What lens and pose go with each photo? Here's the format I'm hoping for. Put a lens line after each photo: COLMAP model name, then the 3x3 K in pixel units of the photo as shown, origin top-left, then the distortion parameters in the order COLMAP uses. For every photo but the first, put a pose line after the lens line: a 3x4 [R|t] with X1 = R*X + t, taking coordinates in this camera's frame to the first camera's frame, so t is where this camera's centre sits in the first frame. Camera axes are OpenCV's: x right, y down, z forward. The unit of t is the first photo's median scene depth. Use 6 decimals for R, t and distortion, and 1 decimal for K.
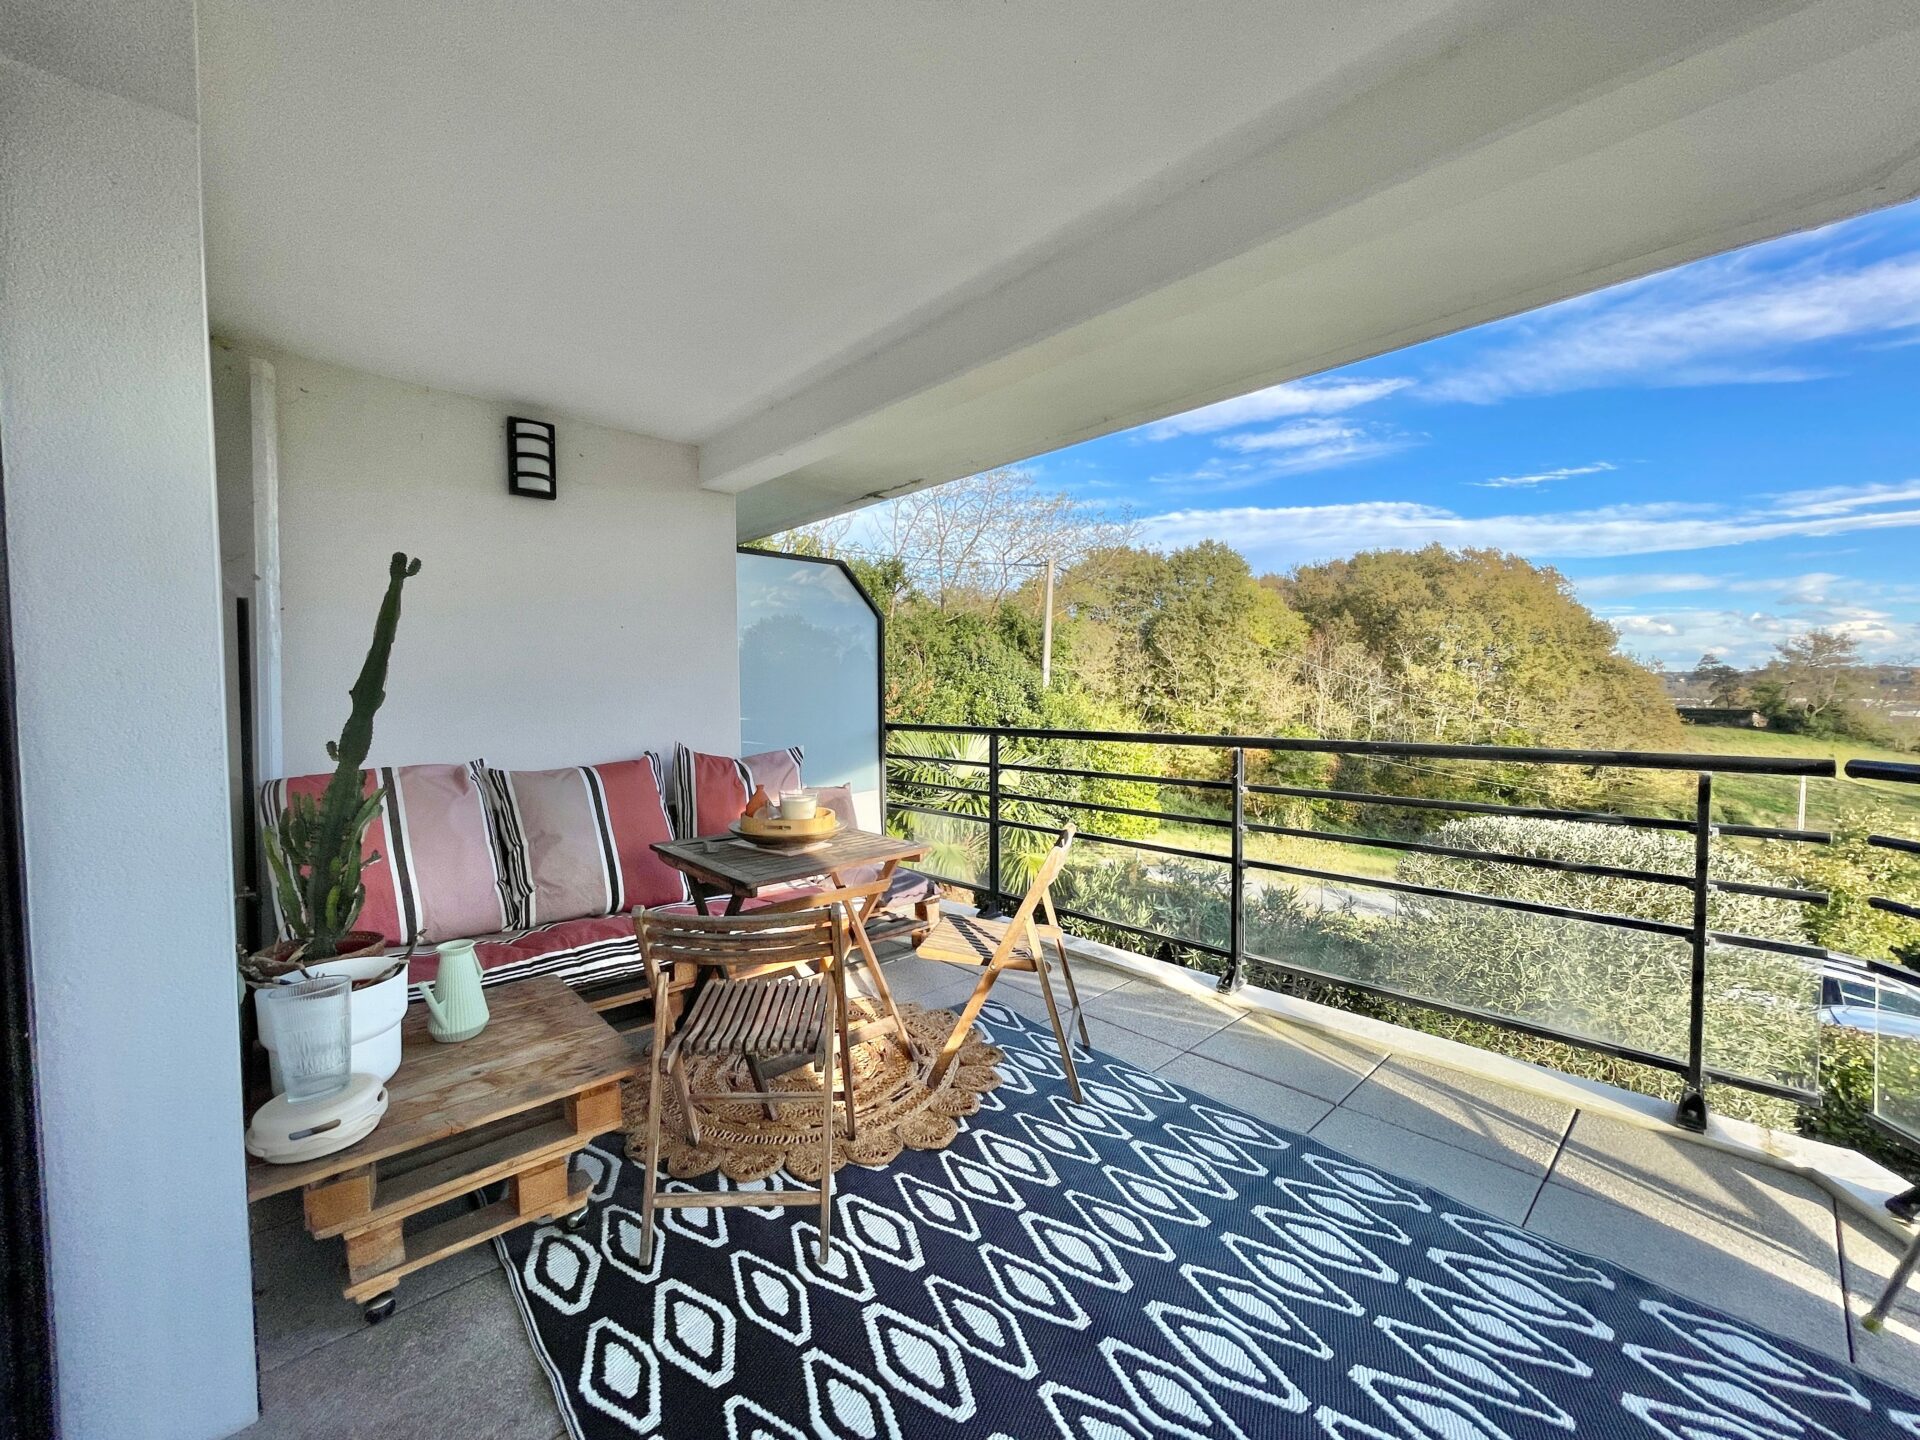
lens RADIAL K [[773.3, 0, 949.9], [0, 773.3, 727.4], [0, 0, 1]] dist [-0.000404, 0.000352]
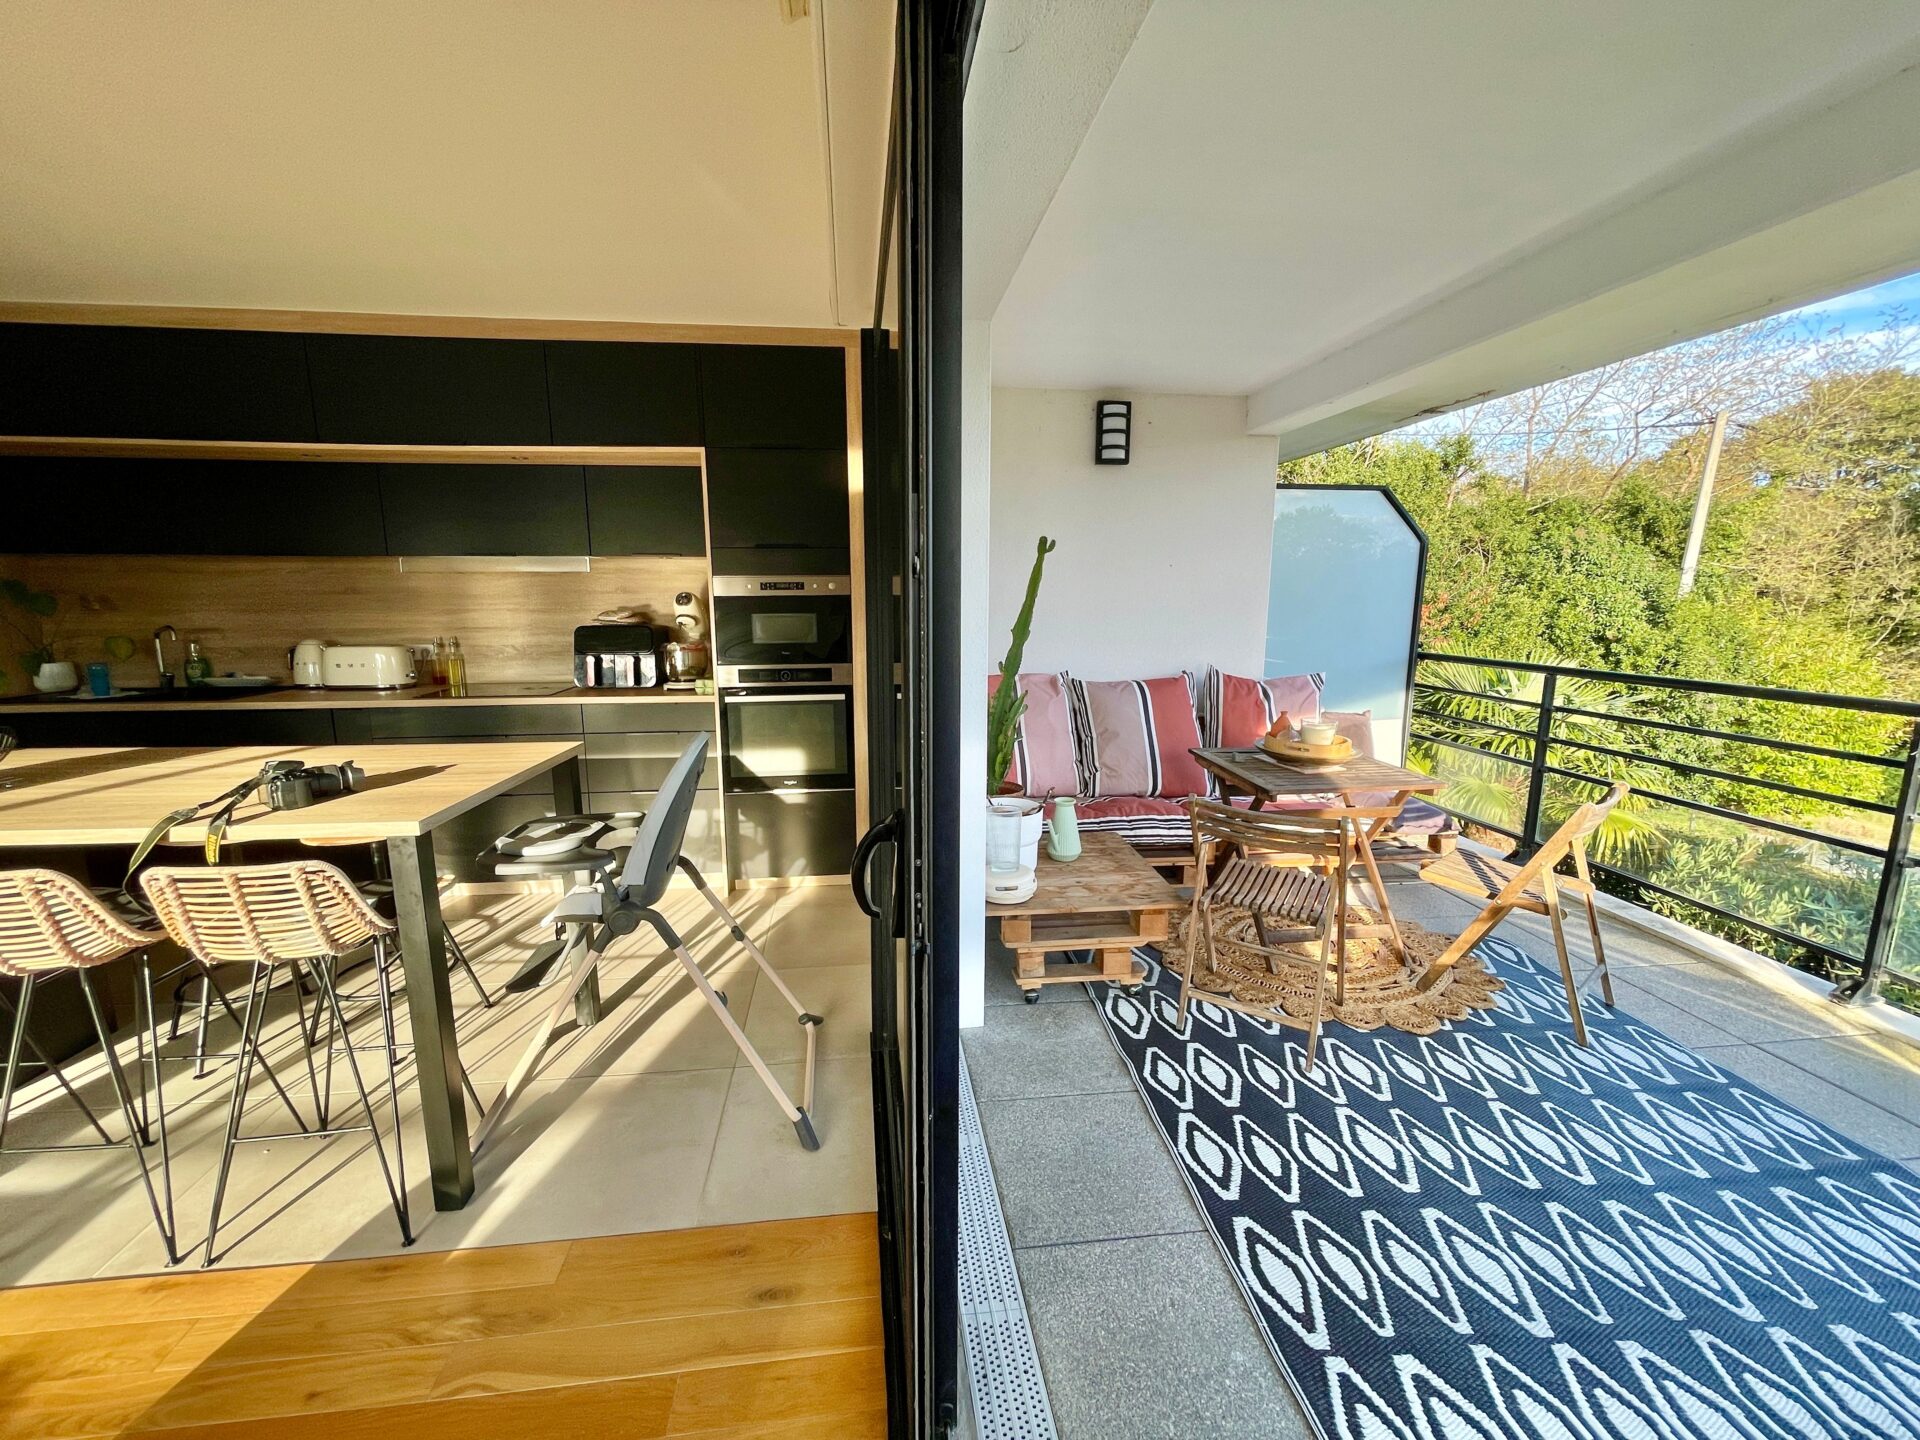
lens RADIAL K [[773.3, 0, 949.9], [0, 773.3, 727.4], [0, 0, 1]] dist [-0.000404, 0.000352]
pose [[0.805496, 0.106787, -0.582901, 0.037660], [-0.031803, 0.990002, 0.137420, -0.049334], [0.591748, -0.092154, 0.800839, -0.266841]]
